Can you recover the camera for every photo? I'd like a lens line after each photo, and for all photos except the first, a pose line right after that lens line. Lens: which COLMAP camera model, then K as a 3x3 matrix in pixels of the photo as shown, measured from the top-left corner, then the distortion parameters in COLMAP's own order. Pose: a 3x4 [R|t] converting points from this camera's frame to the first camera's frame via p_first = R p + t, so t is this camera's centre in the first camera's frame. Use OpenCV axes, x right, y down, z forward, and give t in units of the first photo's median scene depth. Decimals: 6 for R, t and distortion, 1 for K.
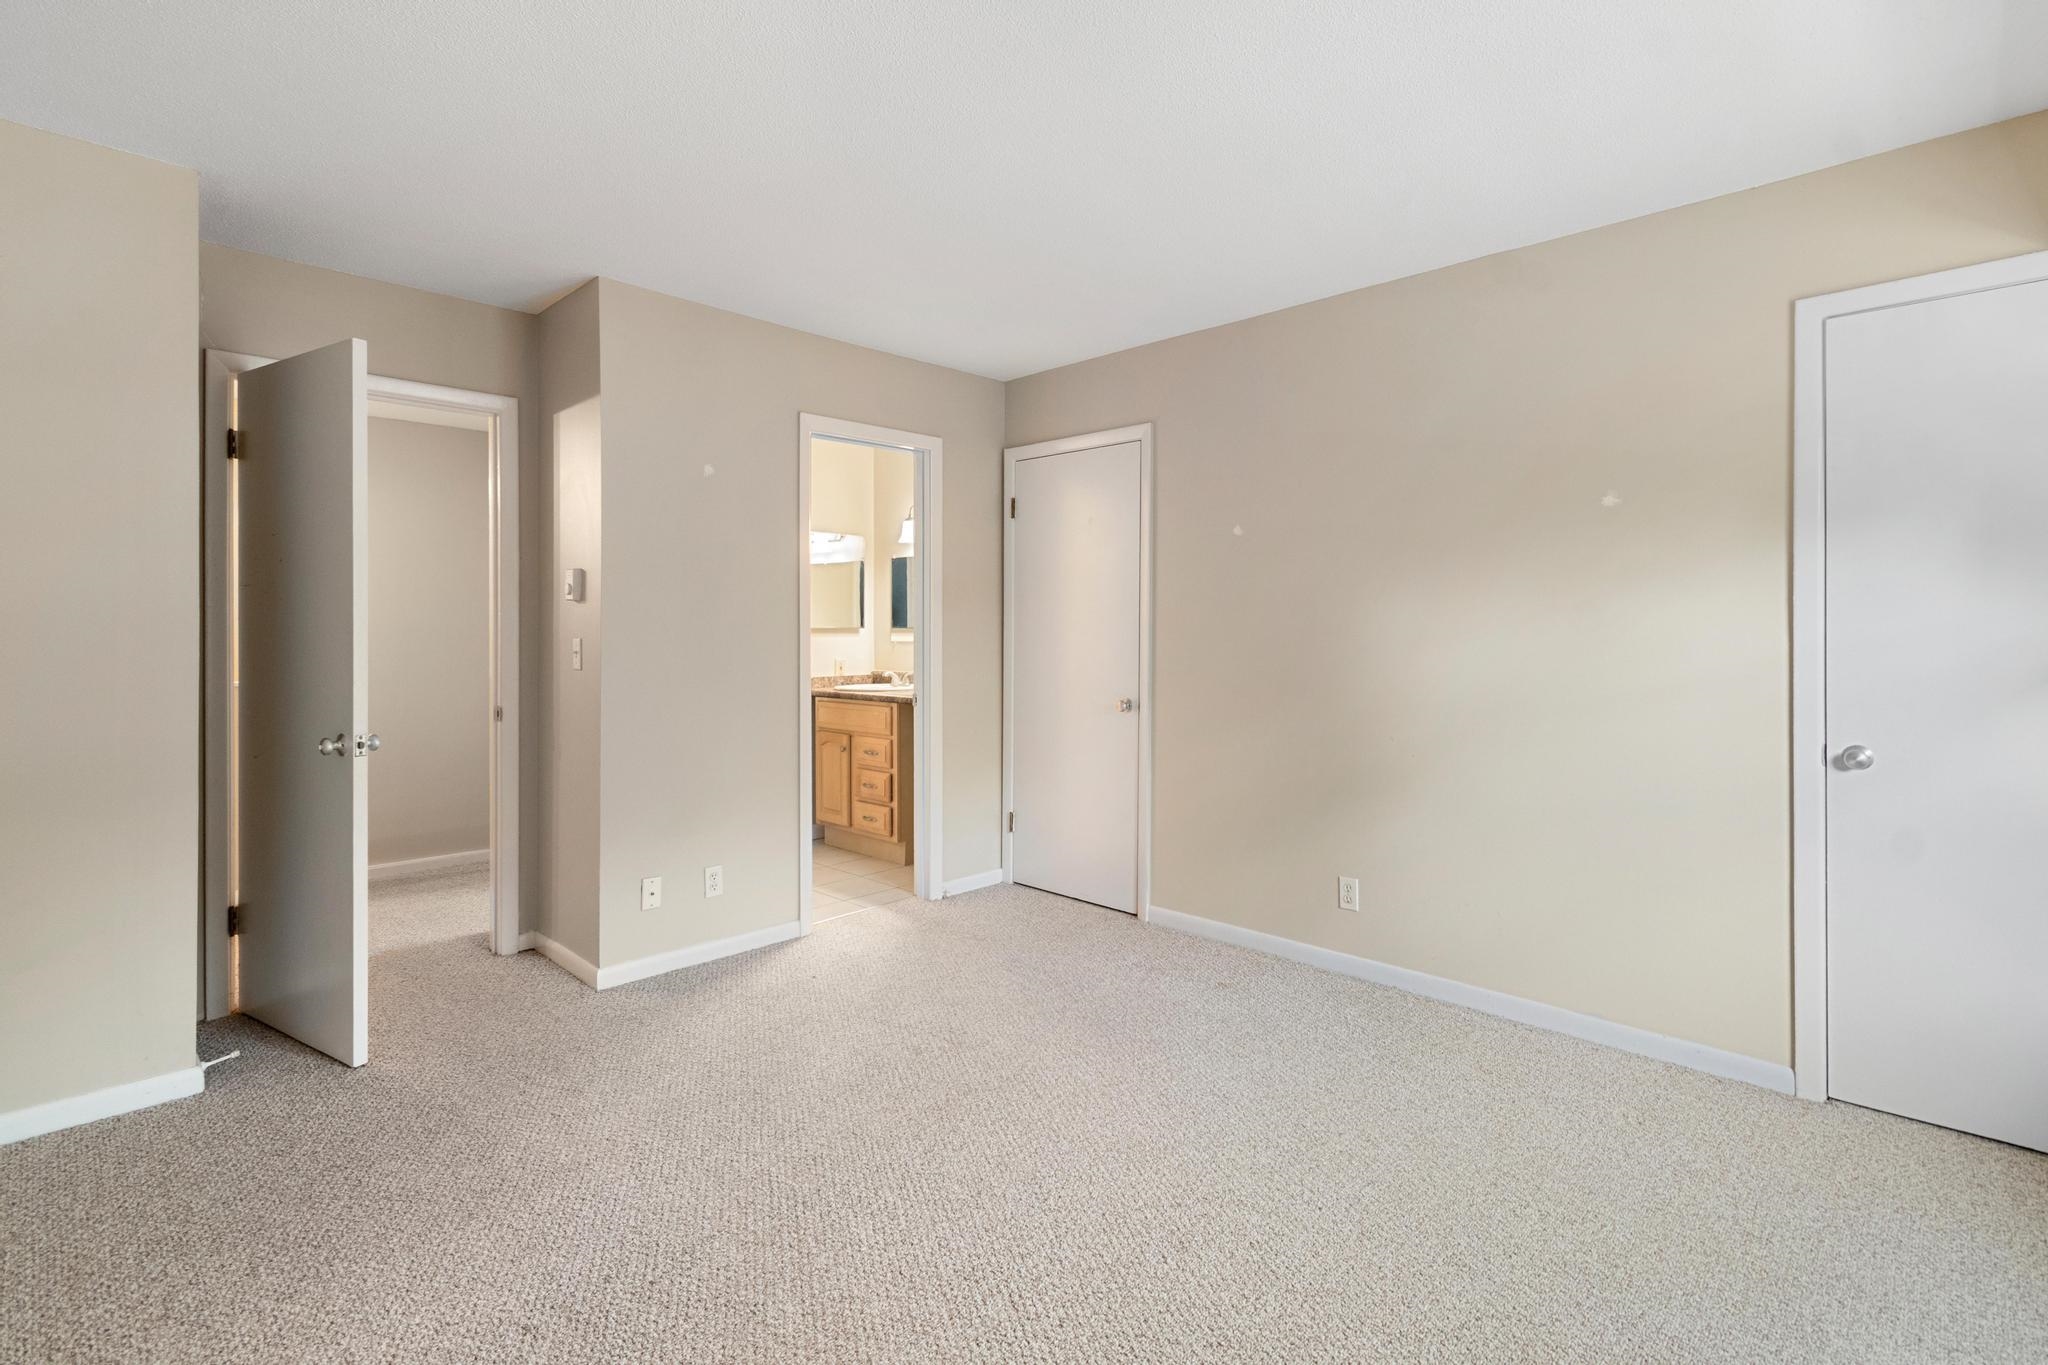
lens RADIAL K [[948.2, 0, 1033.9], [0, 948.2, 613.0], [0, 0, 1]] dist [0.002164, -0.001025]
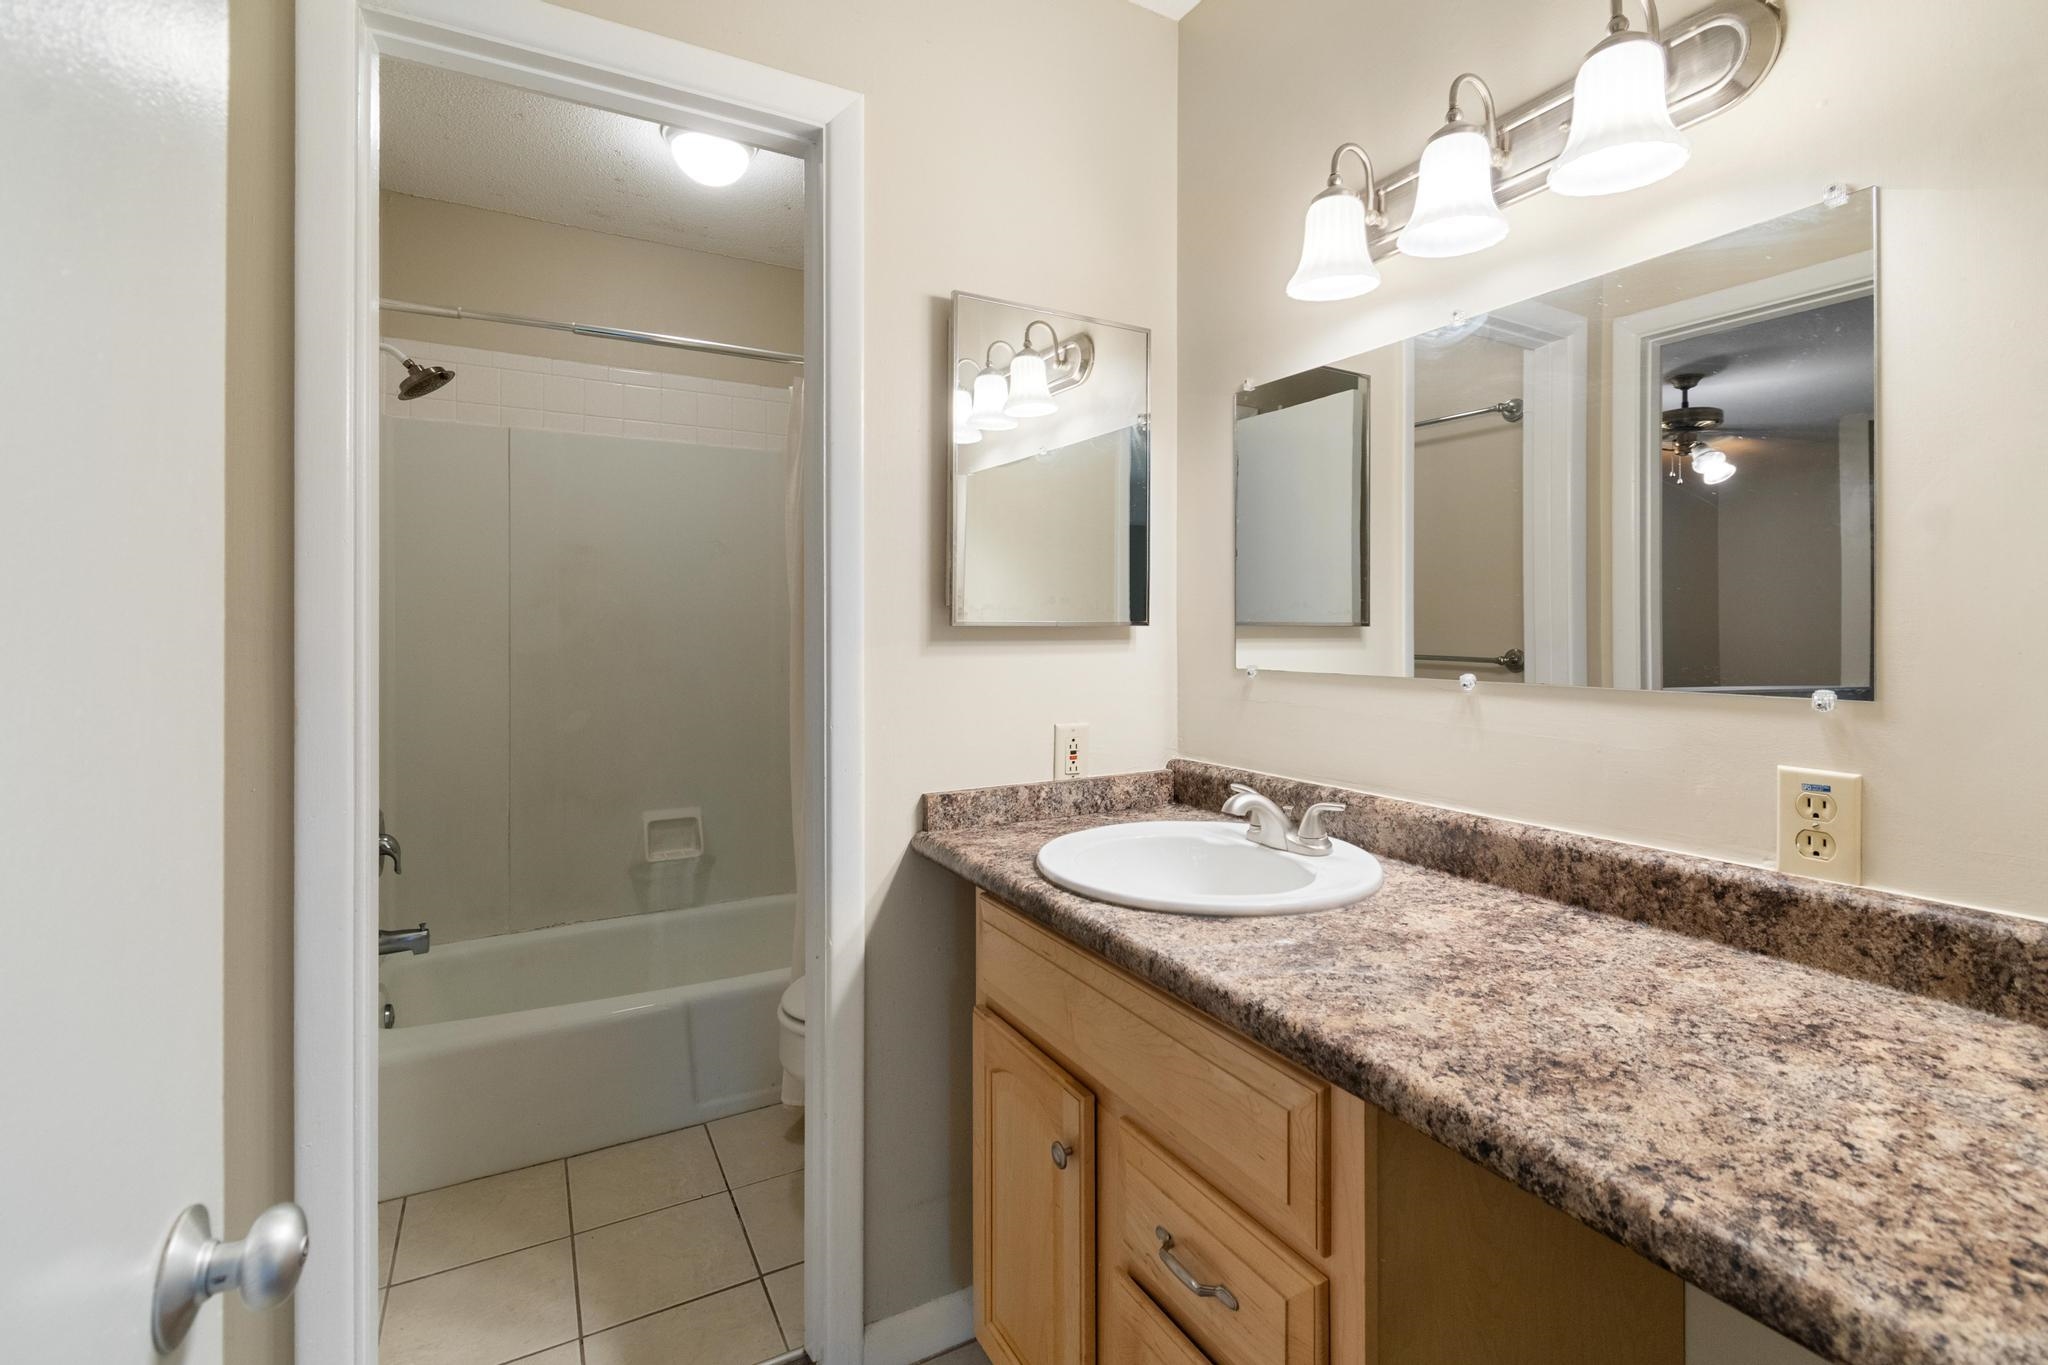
lens RADIAL K [[921.0, 0, 1038.0], [0, 921.0, 639.4], [0, 0, 1]] dist [0.004093, -0.001459]
pose [[0.960315, -0.006805, -0.278834, -0.138973], [0.014578, 0.999561, 0.025811, 0.012443], [0.278535, -0.028851, 0.959993, 0.758559]]
